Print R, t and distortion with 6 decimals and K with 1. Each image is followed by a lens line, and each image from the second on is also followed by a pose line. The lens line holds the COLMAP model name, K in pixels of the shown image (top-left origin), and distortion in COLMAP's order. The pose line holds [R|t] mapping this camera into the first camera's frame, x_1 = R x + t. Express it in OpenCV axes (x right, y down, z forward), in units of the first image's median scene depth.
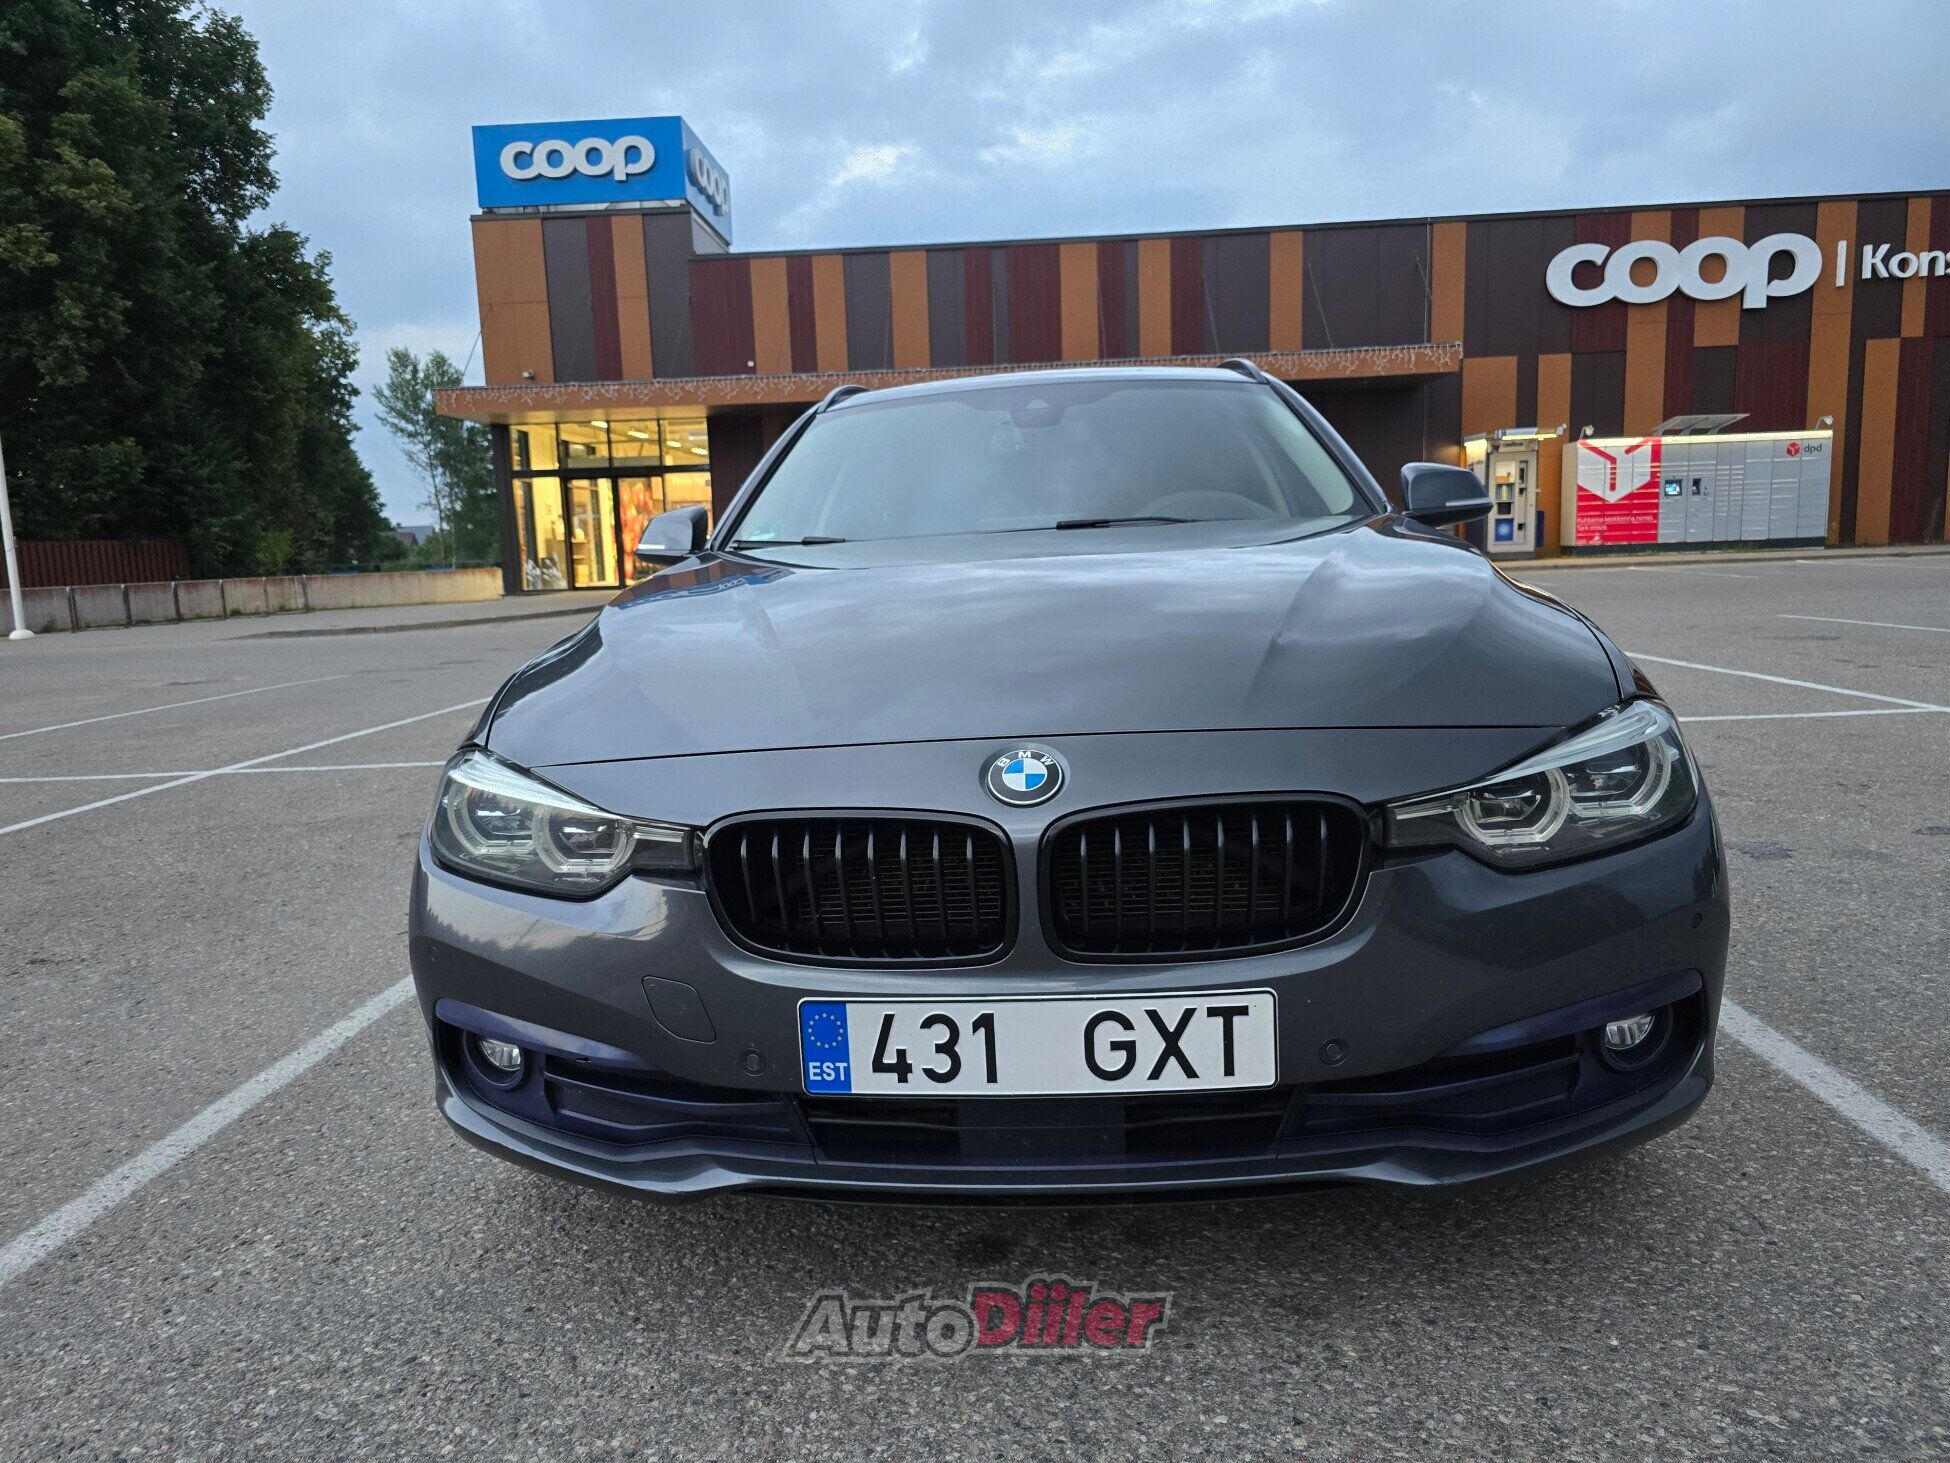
lens RADIAL K [[1364.2, 0, 977.1], [0, 1364.2, 777.4], [0, 0, 1]] dist [0.049218, -0.032880]
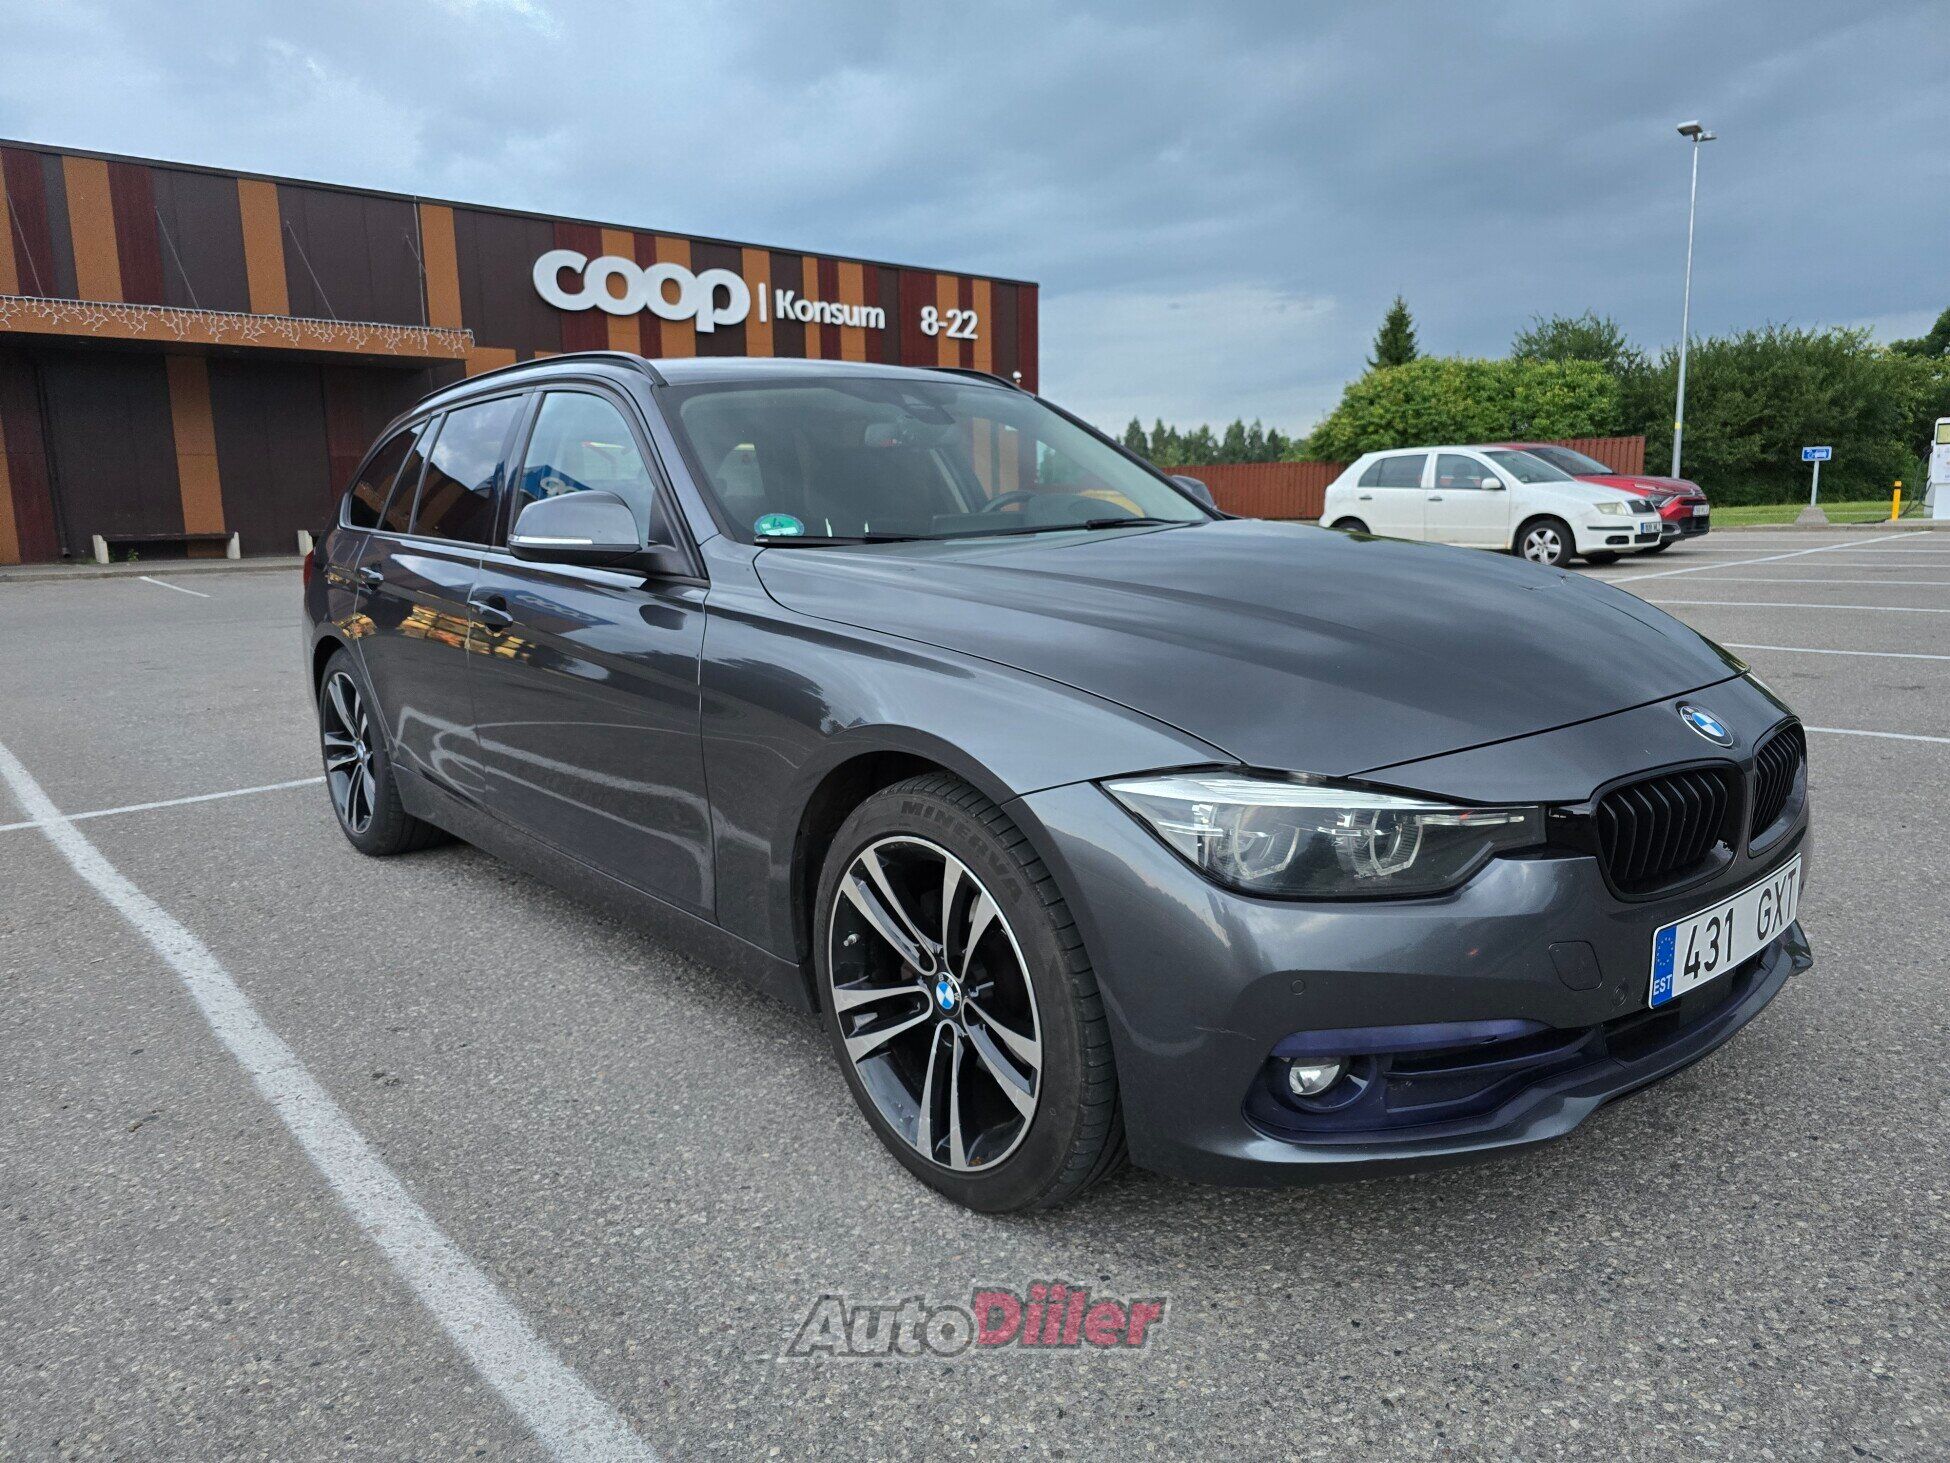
lens RADIAL K [[1334.6, 0, 980.7], [0, 1334.6, 796.8], [0, 0, 1]] dist [0.051543, -0.039209]
pose [[0.695670, -0.134567, 0.705645, -0.127092], [0.115857, 0.990456, 0.074661, -0.010186], [-0.708957, 0.029815, 0.704621, 0.055424]]
